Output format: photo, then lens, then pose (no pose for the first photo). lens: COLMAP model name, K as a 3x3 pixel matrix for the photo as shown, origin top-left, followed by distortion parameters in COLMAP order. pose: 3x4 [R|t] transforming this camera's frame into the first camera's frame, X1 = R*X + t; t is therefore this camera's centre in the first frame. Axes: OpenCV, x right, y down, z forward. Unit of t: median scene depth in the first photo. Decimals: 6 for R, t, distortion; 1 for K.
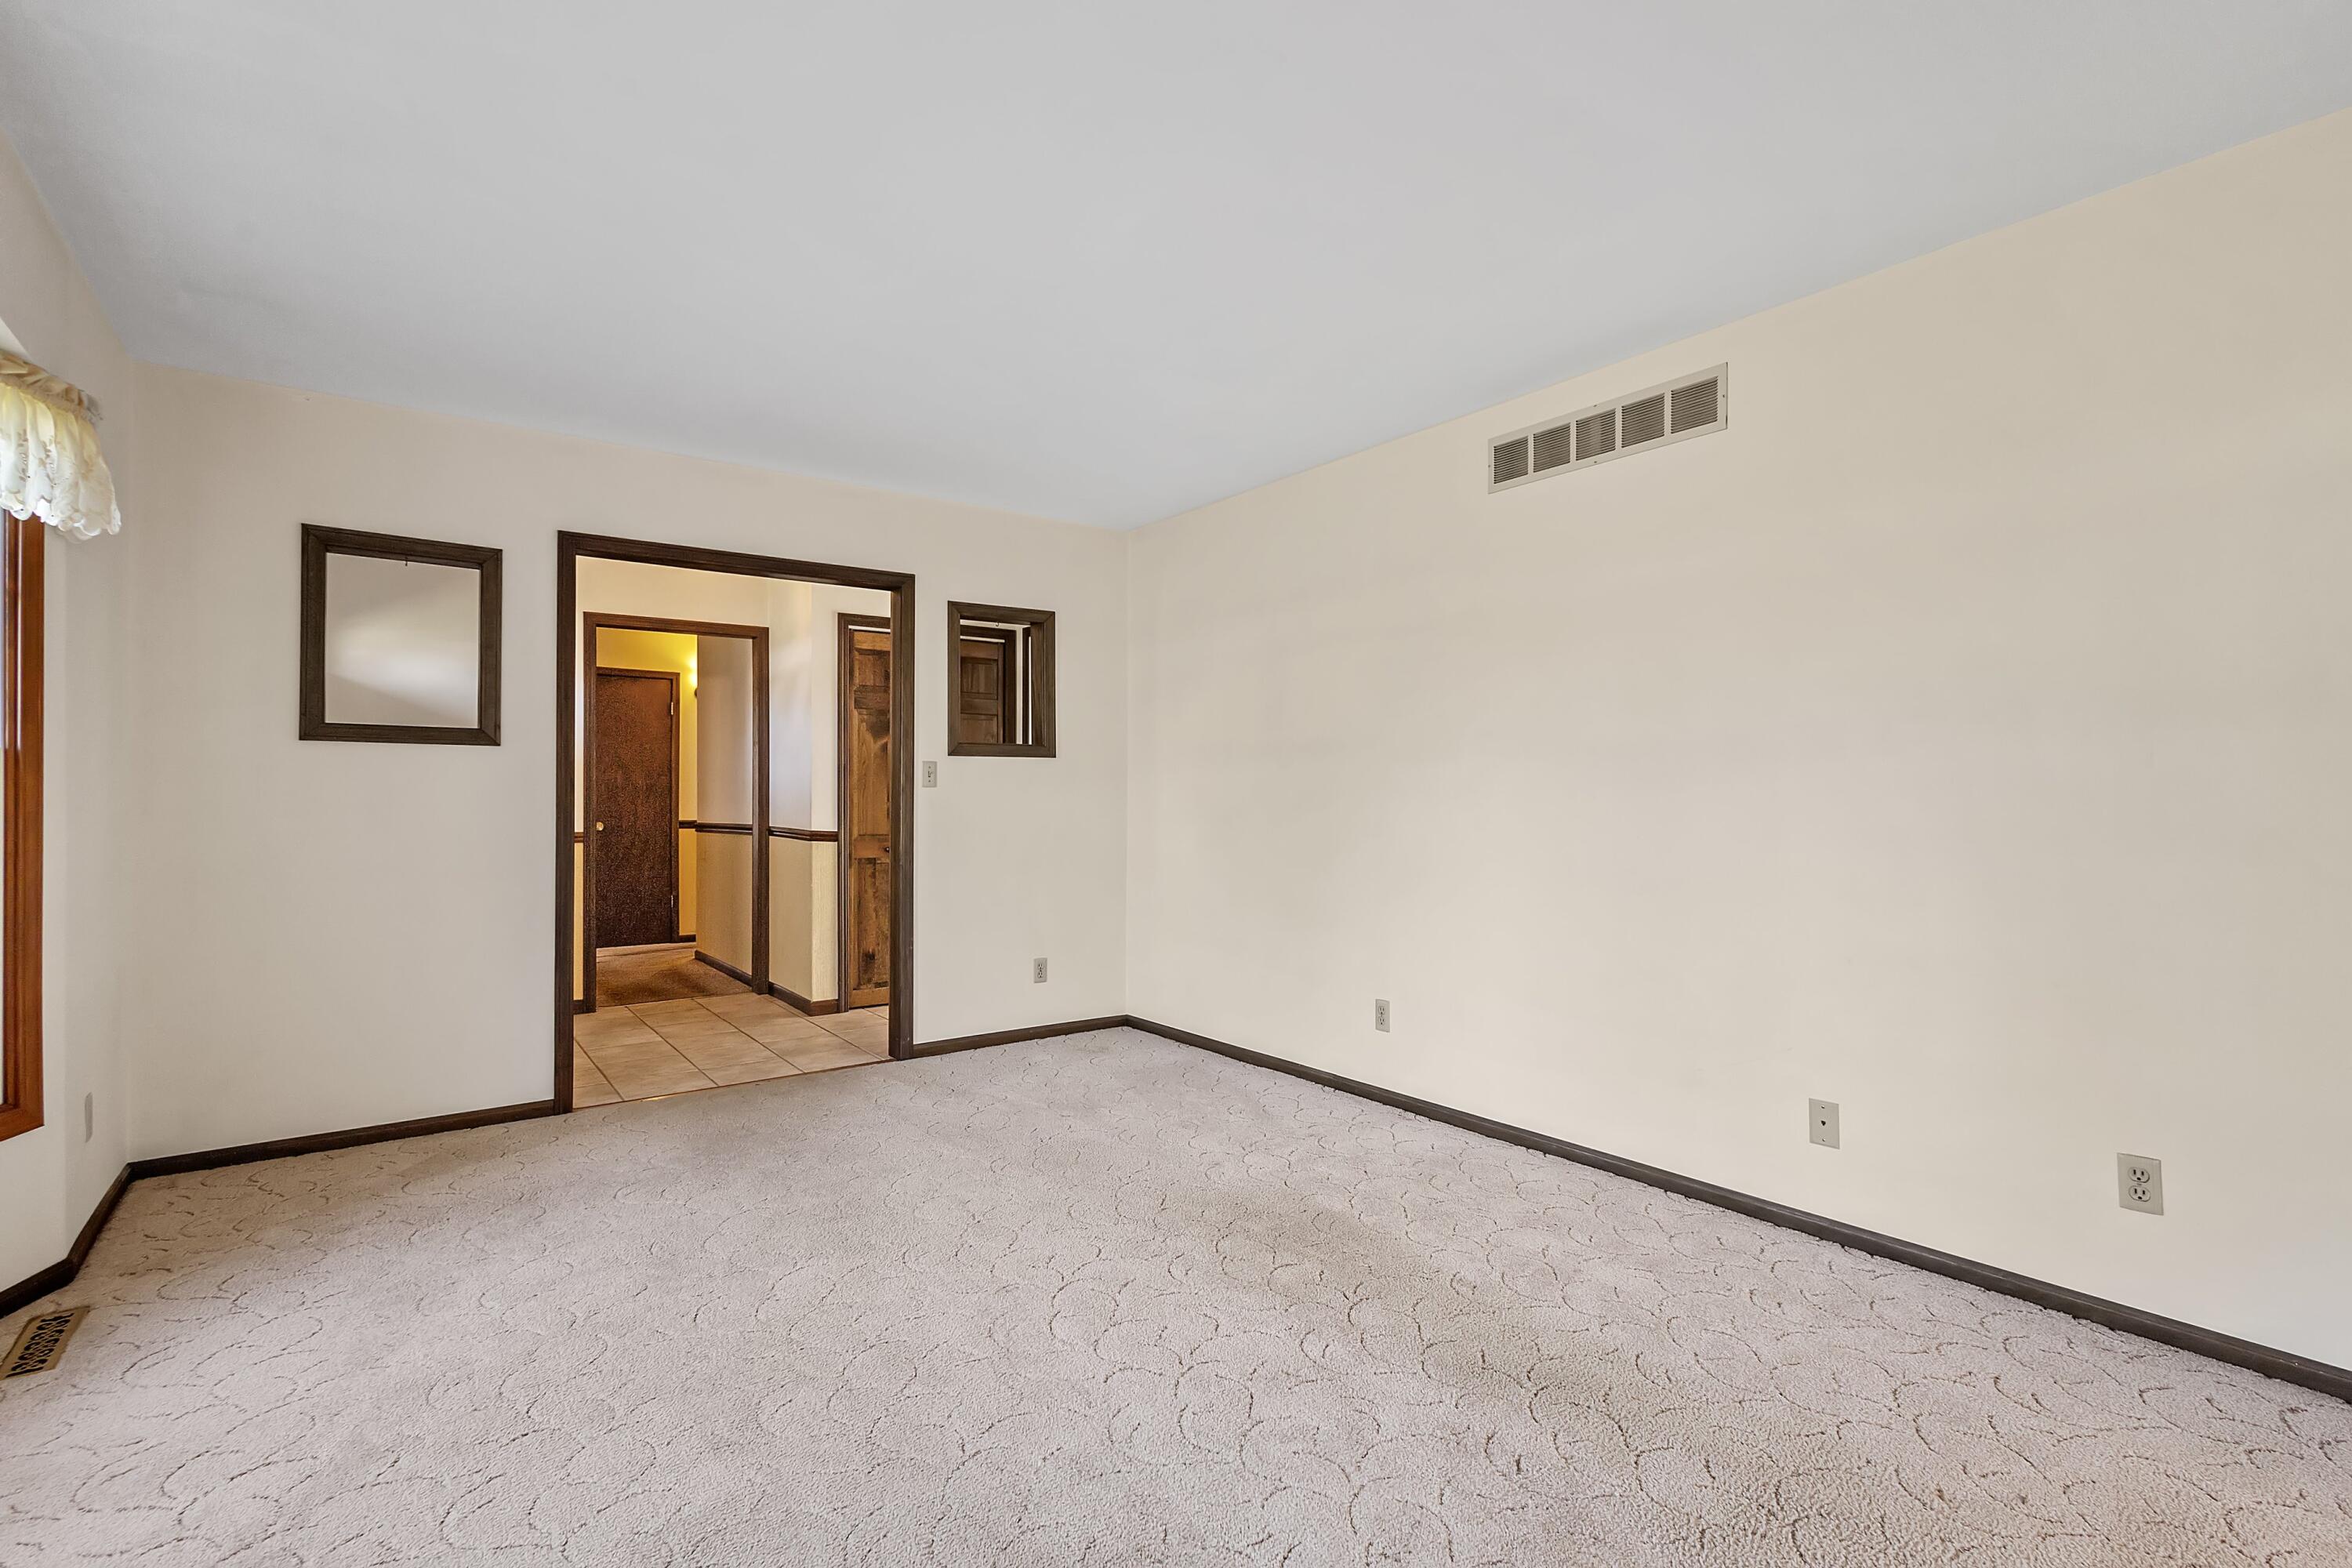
lens RADIAL K [[1078.2, 0, 1179.1], [0, 1078.2, 787.9], [0, 0, 1]] dist [0.009156, -0.002806]
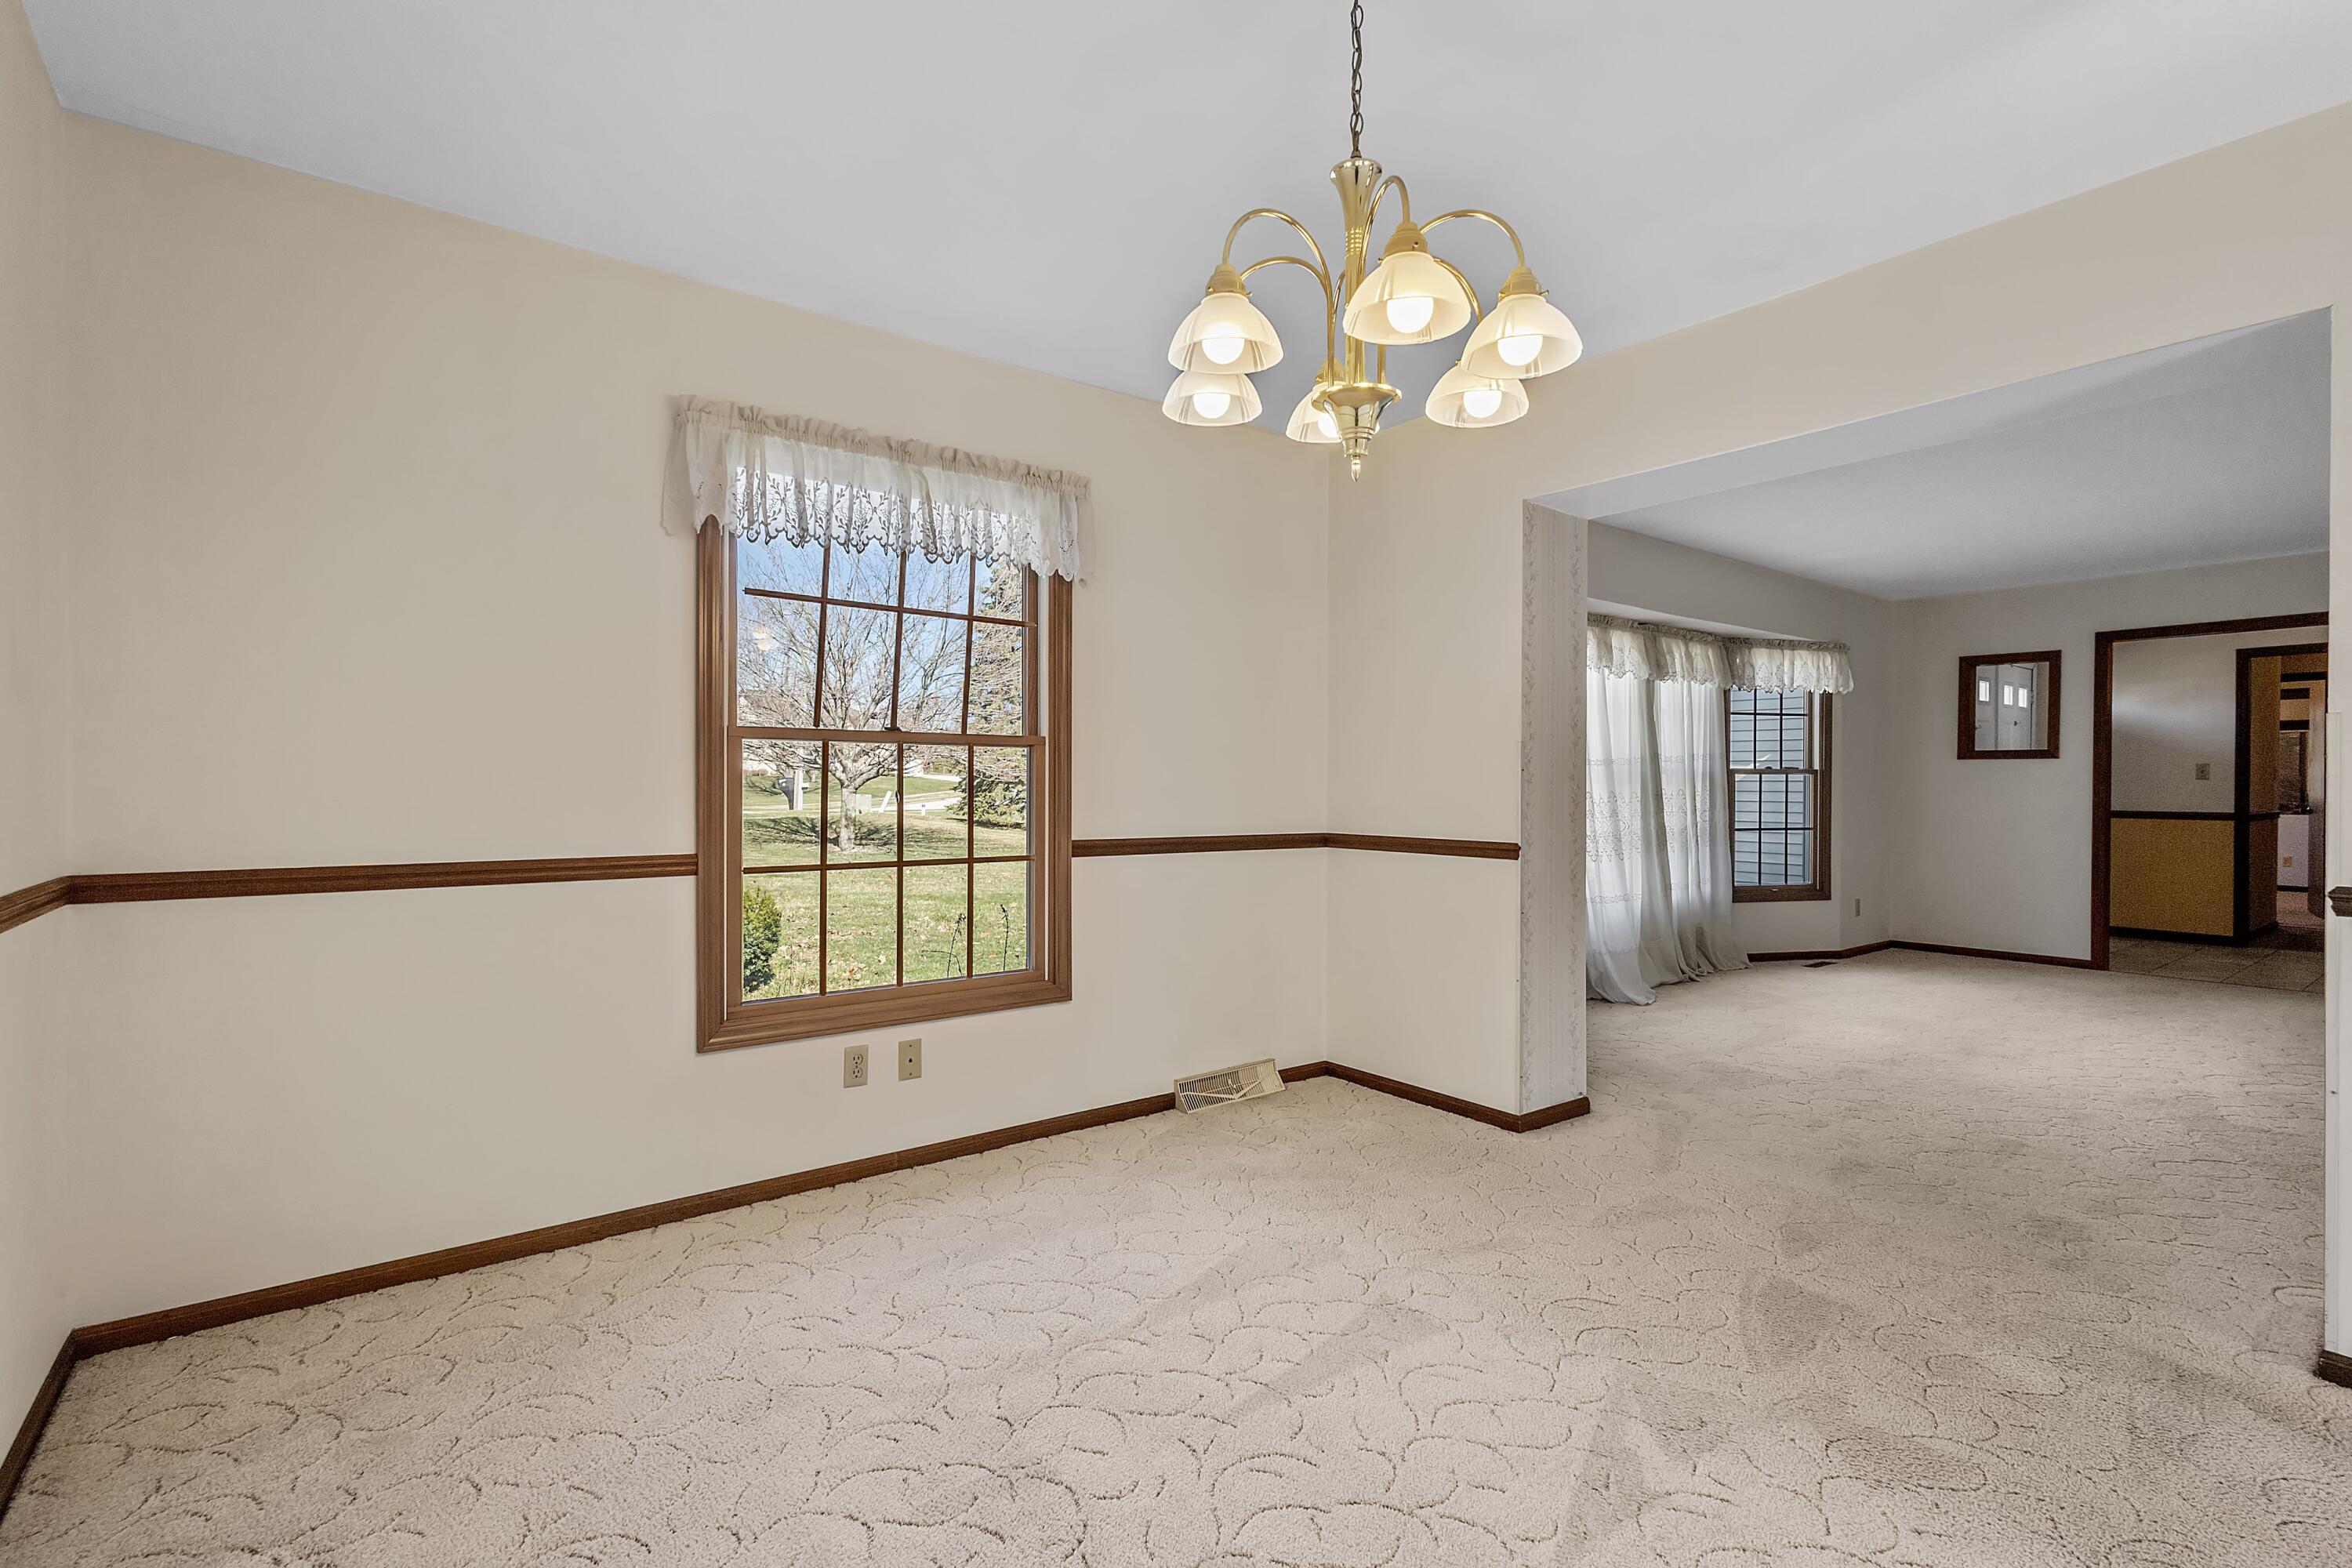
lens RADIAL K [[1078.2, 0, 1166.6], [0, 1078.2, 792.6], [0, 0, 1]] dist [0.009156, -0.002806]
pose [[0.009044, 0.007125, -0.999934, 1.182722], [0.004238, 0.999965, 0.007164, -0.001585], [0.999950, -0.004303, 0.009013, -0.516379]]
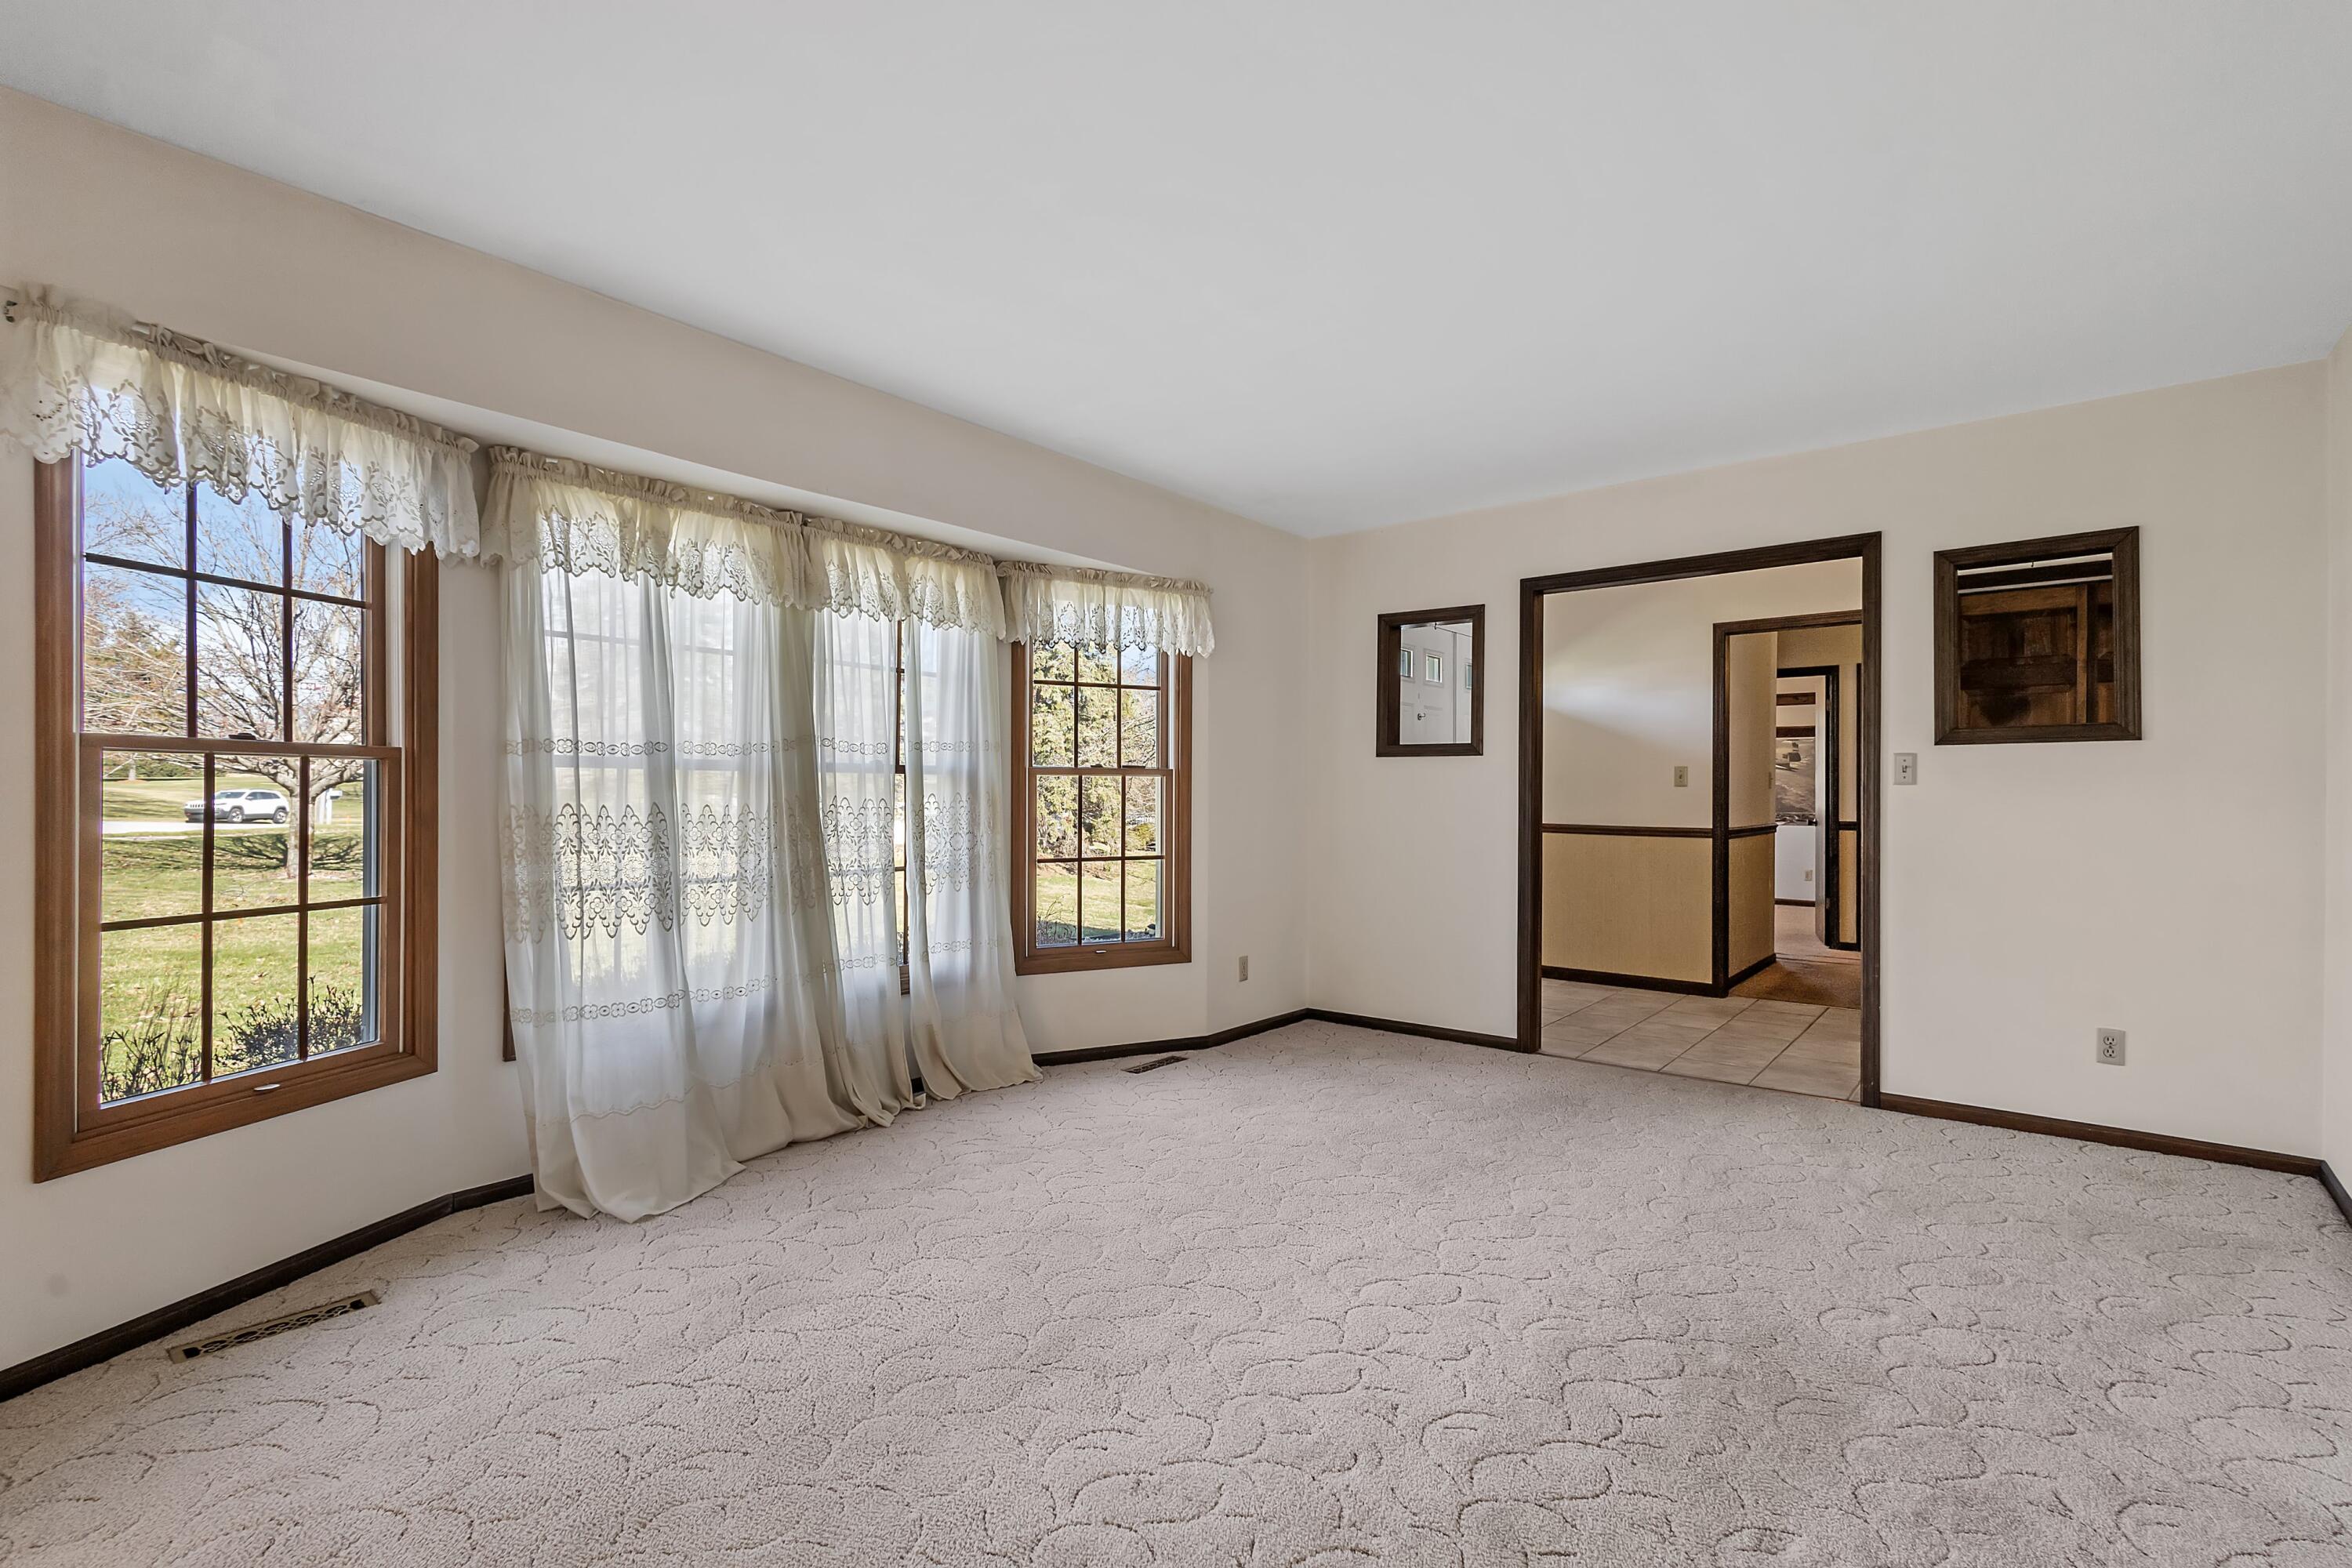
lens RADIAL K [[1078.2, 0, 1182.0], [0, 1078.2, 789.4], [0, 0, 1]] dist [0.009156, -0.002806]
pose [[0.244571, -0.004293, -0.969622, 0.543213], [0.003523, 0.999988, -0.003539, 0.005179], [0.969625, -0.002551, 0.244583, 0.335195]]
